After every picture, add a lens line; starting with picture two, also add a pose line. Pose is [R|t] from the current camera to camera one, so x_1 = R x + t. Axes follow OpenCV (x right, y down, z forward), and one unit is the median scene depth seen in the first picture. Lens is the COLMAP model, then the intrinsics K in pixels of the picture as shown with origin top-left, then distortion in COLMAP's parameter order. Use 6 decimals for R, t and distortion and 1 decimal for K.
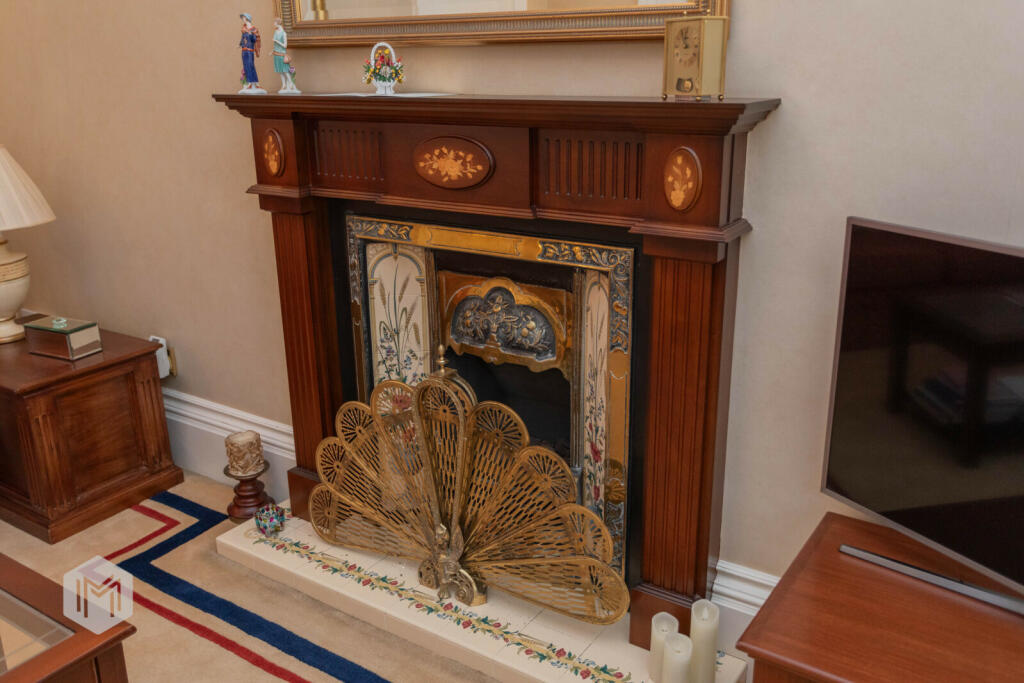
lens RADIAL K [[869.7, 0, 512.0], [0, 869.7, 341.5], [0, 0, 1]] dist [-0.001828, 0.005175]
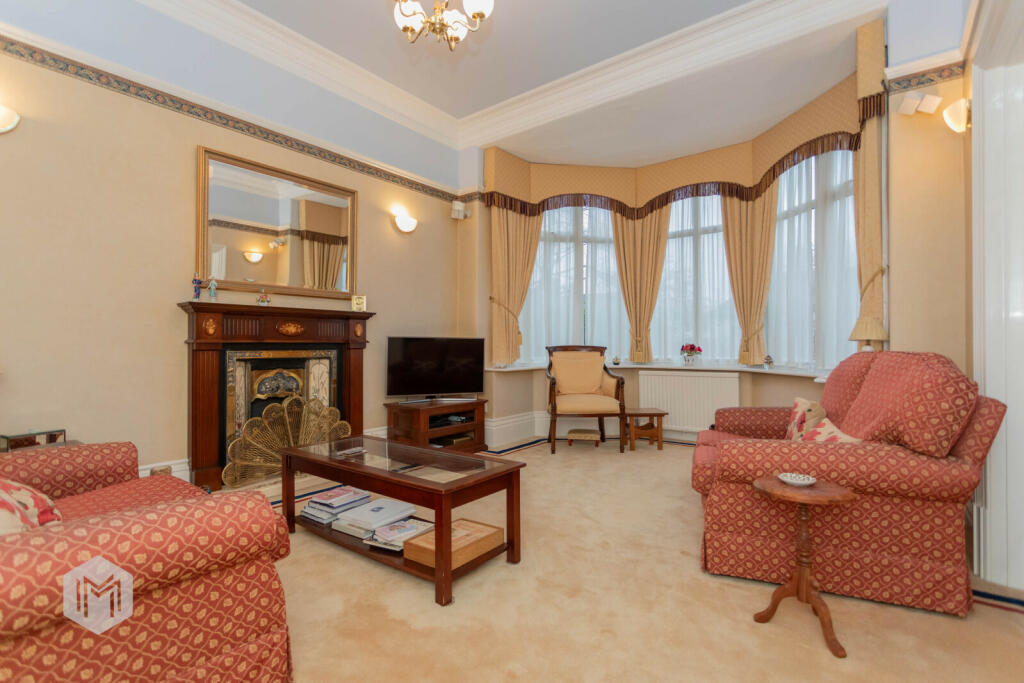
lens RADIAL K [[494.8, 0, 512.0], [0, 494.8, 341.5], [0, 0, 1]] dist [0.003770, 0.001122]
pose [[0.068877, 0.002653, 0.997622, -1.623035], [0.311331, 0.949998, -0.024021, 0.125472], [-0.947802, 0.312245, 0.064607, 0.098712]]
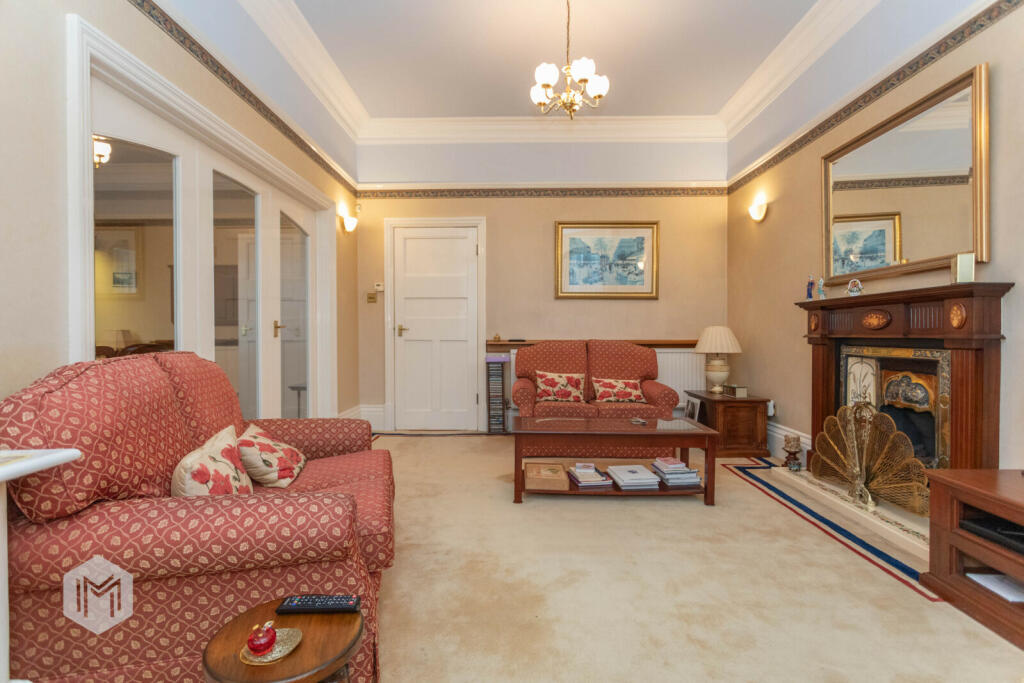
lens RADIAL K [[494.8, 0, 512.0], [0, 494.8, 341.5], [0, 0, 1]] dist [0.003770, 0.001122]
pose [[0.545717, 0.024287, -0.837617, 0.515335], [-0.271724, 0.950698, -0.149465, 0.332529], [0.792691, 0.309167, 0.525412, -0.558058]]
